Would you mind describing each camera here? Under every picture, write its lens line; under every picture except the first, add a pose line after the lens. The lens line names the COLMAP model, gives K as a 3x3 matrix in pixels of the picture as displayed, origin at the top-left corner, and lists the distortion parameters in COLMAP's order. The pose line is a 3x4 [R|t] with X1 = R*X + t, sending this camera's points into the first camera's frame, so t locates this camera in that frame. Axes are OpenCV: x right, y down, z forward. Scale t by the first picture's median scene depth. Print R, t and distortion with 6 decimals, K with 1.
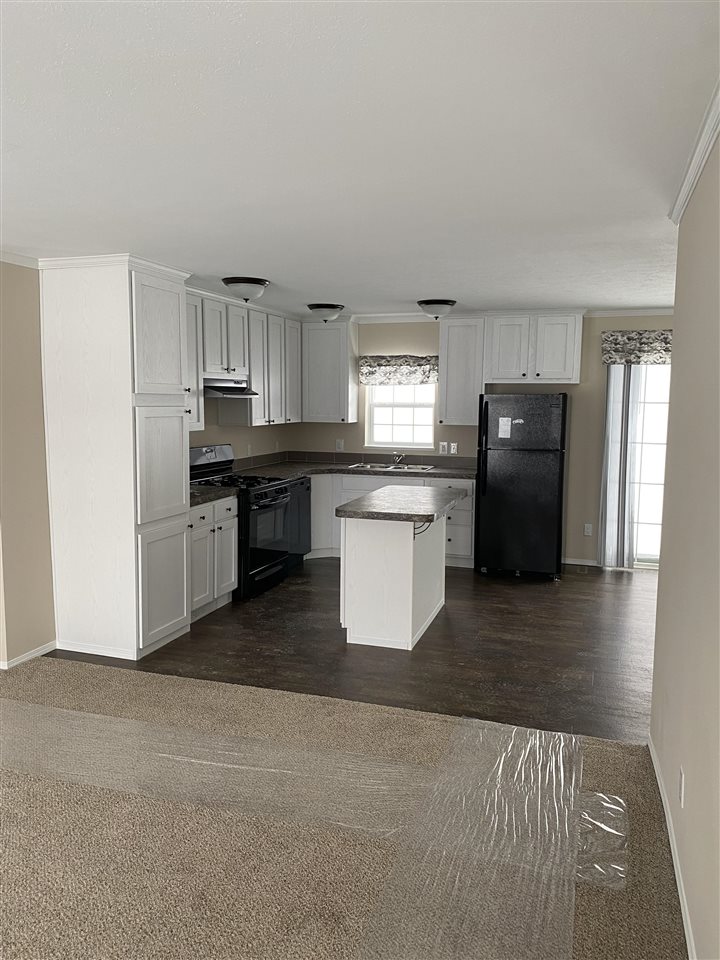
lens RADIAL K [[728.3, 0, 349.7], [0, 728.3, 479.8], [0, 0, 1]] dist [0.026459, -0.037288]
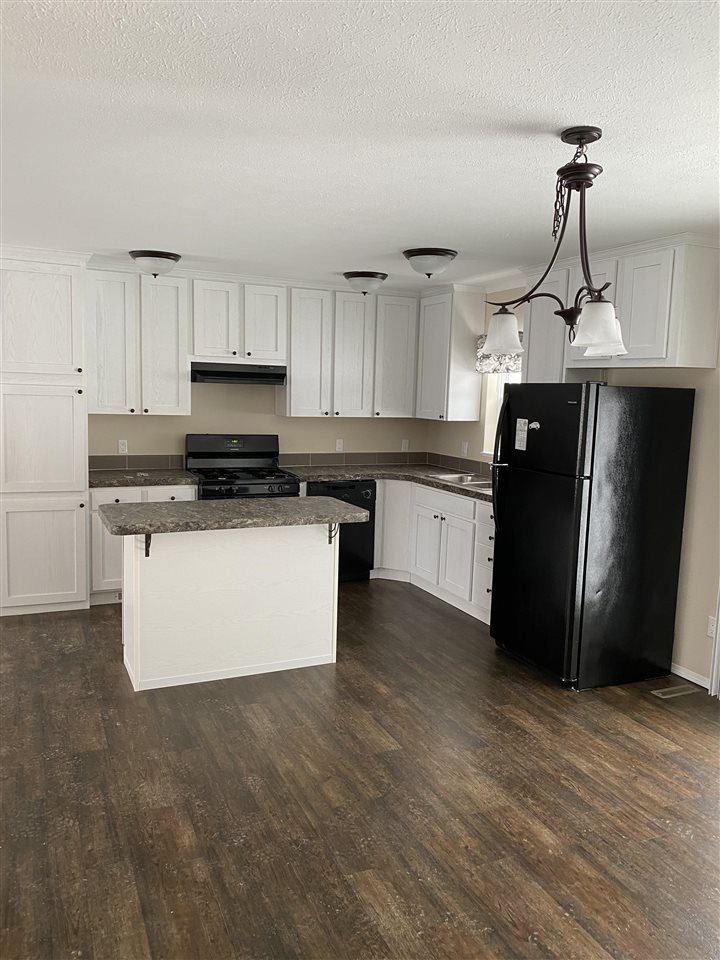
lens RADIAL K [[728.3, 0, 352.1], [0, 728.3, 479.6], [0, 0, 1]] dist [0.026459, -0.037288]
pose [[0.675145, 0.105400, -0.730116, 0.572067], [-0.107417, 0.993237, 0.044054, -0.042157], [0.729822, 0.048684, 0.681901, 0.430784]]
